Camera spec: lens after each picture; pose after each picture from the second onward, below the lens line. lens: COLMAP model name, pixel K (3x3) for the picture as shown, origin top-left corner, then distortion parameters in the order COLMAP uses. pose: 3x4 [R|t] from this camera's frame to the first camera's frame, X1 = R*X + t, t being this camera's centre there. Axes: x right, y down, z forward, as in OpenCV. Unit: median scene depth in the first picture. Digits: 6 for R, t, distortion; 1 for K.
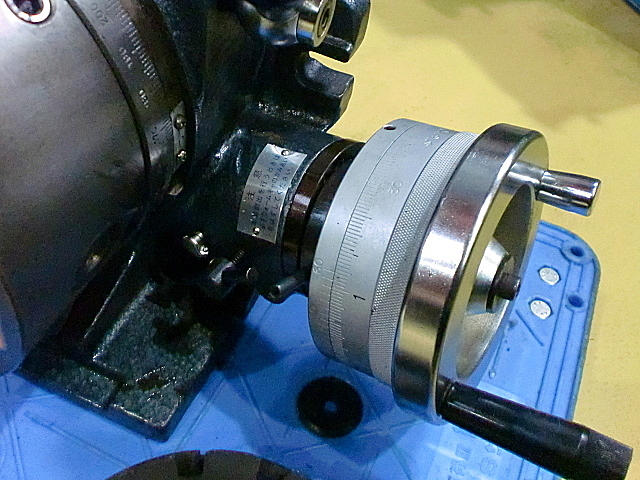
lens RADIAL K [[648.5, 0, 320.0], [0, 648.5, 240.0], [0, 0, 1]] dist [0.003492, -0.124922]
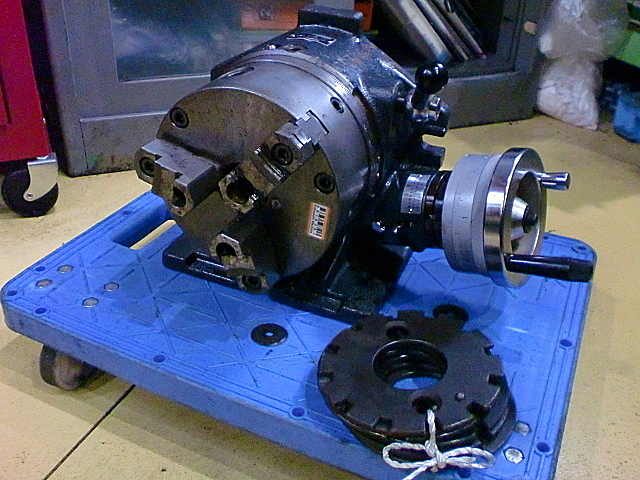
lens RADIAL K [[648.5, 0, 320.0], [0, 648.5, 240.0], [0, 0, 1]] dist [0.003492, -0.124922]
pose [[0.994193, -0.081010, -0.070842, -0.237606], [0.057950, 0.957698, -0.281879, 0.630776], [0.090680, 0.276137, 0.956831, -1.003361]]
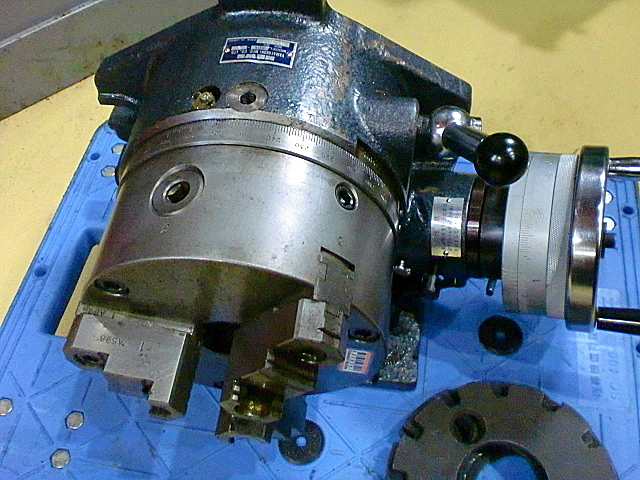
lens RADIAL K [[648.5, 0, 320.0], [0, 648.5, 240.0], [0, 0, 1]] dist [0.003492, -0.124922]
pose [[0.950522, -0.310405, -0.012527, -0.340939], [0.308982, 0.940440, 0.141785, -0.343289], [-0.032230, -0.138641, 0.989818, -0.532827]]
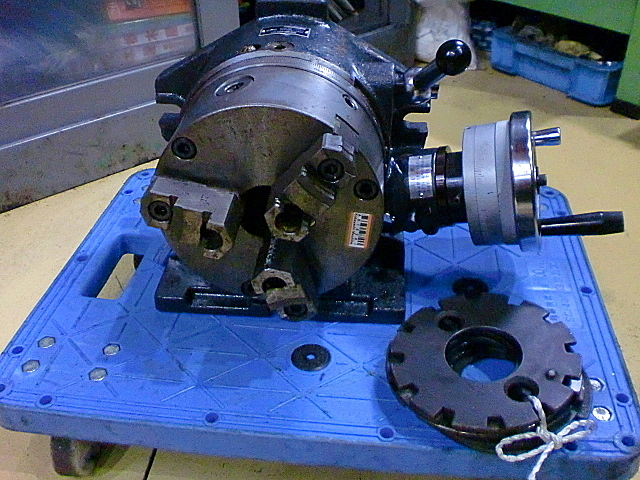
lens RADIAL K [[648.5, 0, 320.0], [0, 648.5, 240.0], [0, 0, 1]] dist [0.003492, -0.124922]
pose [[0.942673, -0.296332, 0.153475, -0.720426], [0.321639, 0.929381, -0.181104, 0.369342], [-0.088970, 0.220085, 0.971415, -0.905685]]
